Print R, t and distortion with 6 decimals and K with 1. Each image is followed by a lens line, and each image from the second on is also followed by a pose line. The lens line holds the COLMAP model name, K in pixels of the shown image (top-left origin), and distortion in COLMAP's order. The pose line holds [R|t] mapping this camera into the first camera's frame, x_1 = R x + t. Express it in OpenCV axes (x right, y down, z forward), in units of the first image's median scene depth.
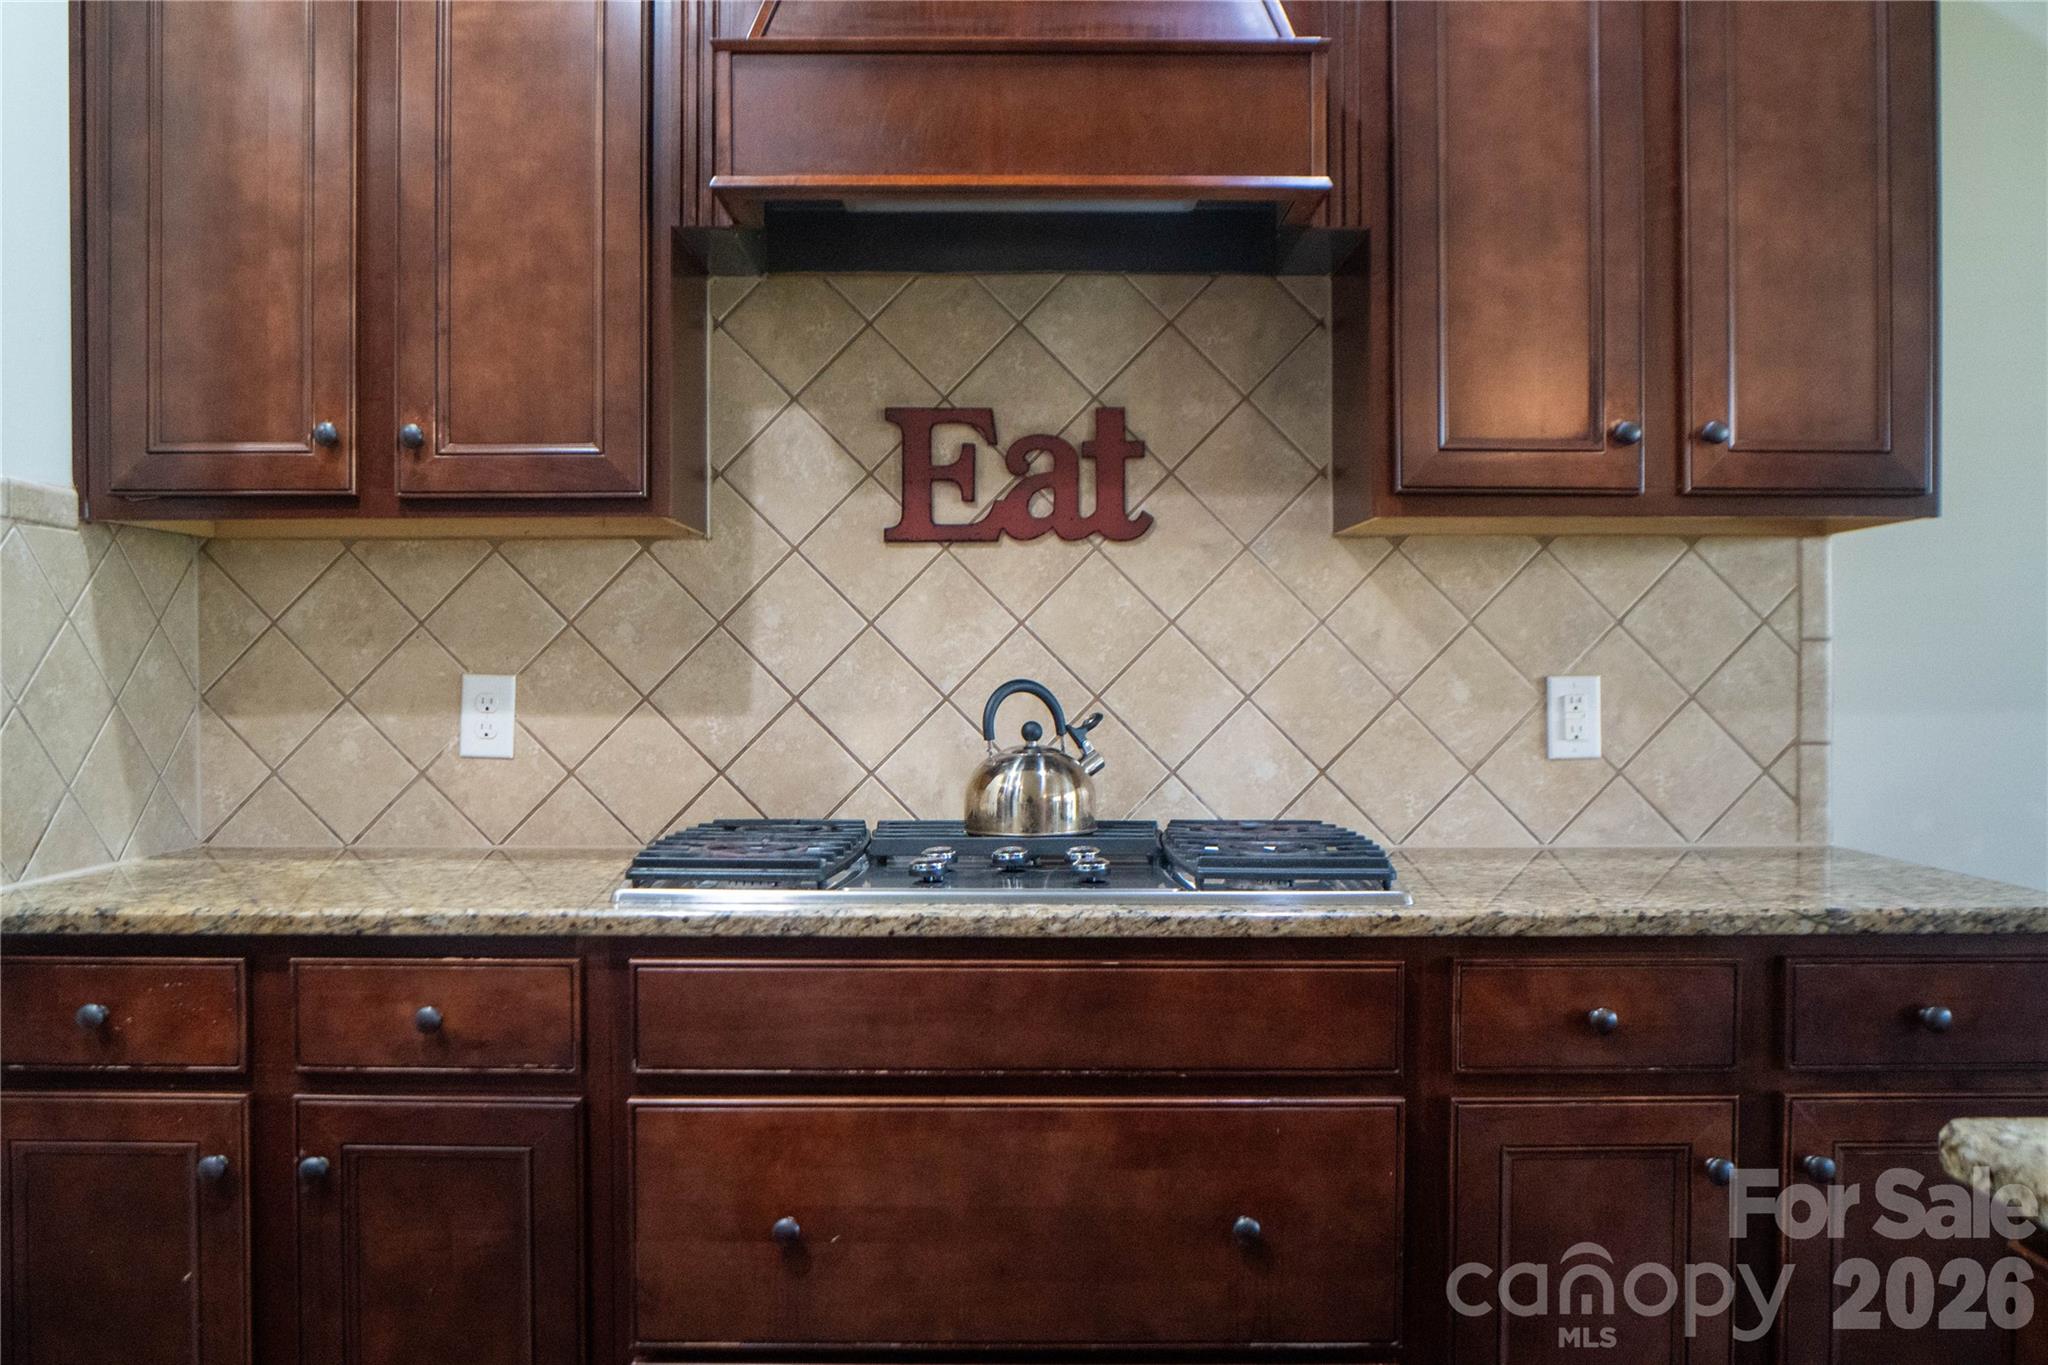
lens RADIAL K [[1635.2, 0, 1022.0], [0, 1635.2, 685.7], [0, 0, 1]] dist [-0.045499, 0.004751]
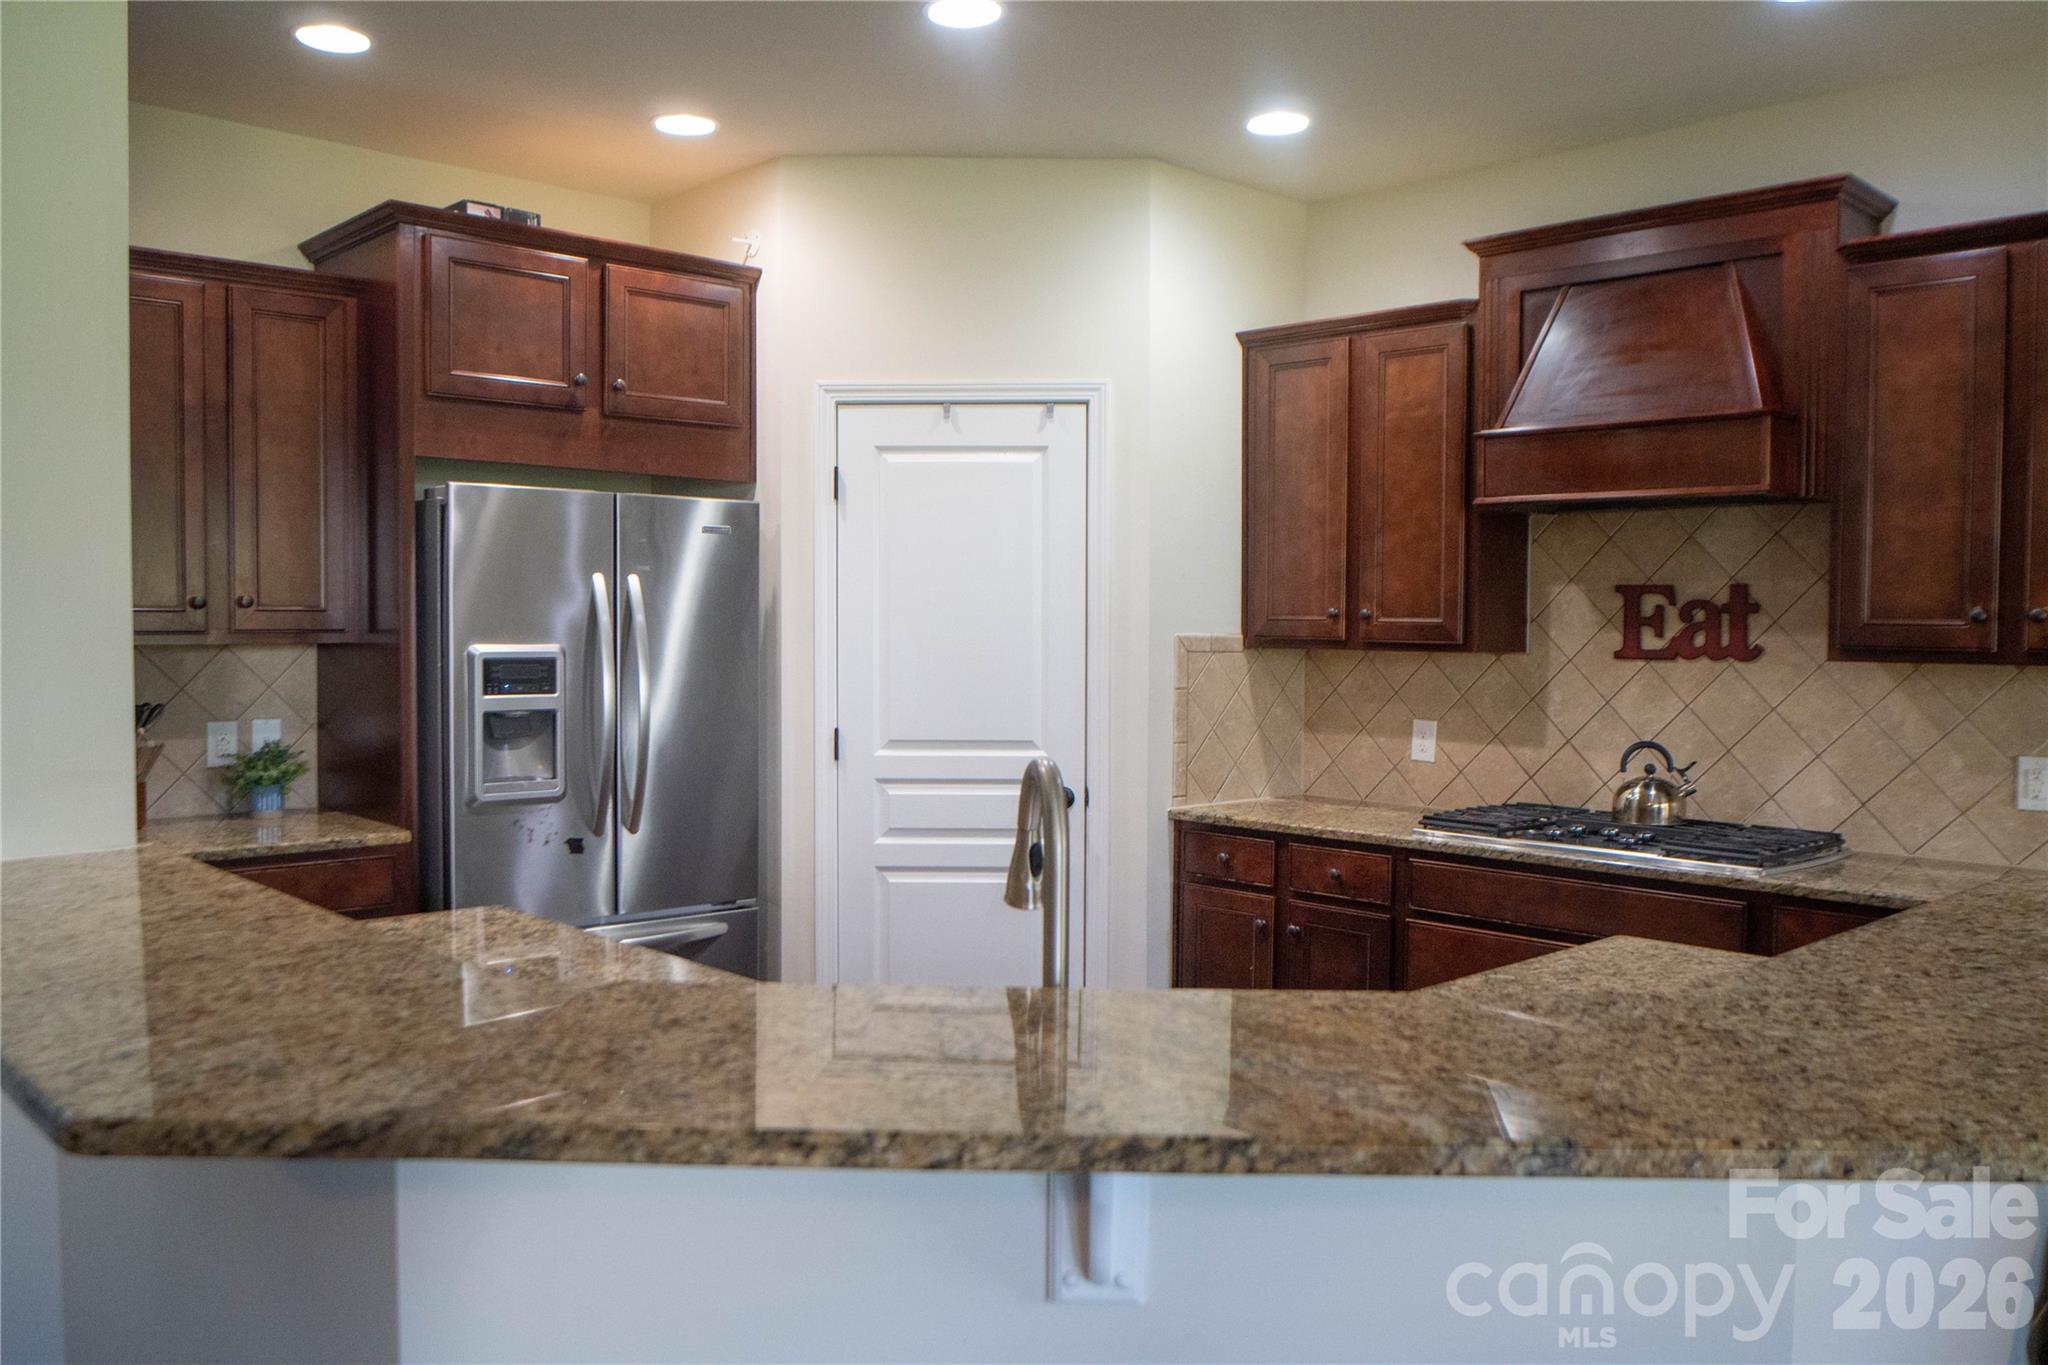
lens RADIAL K [[1635.2, 0, 1019.0], [0, 1635.2, 680.2], [0, 0, 1]] dist [-0.045499, 0.004751]
pose [[0.685246, 0.033976, -0.727519, 0.781687], [-0.018645, 0.999402, 0.029112, -0.104178], [0.728073, -0.006384, 0.685469, -0.728287]]
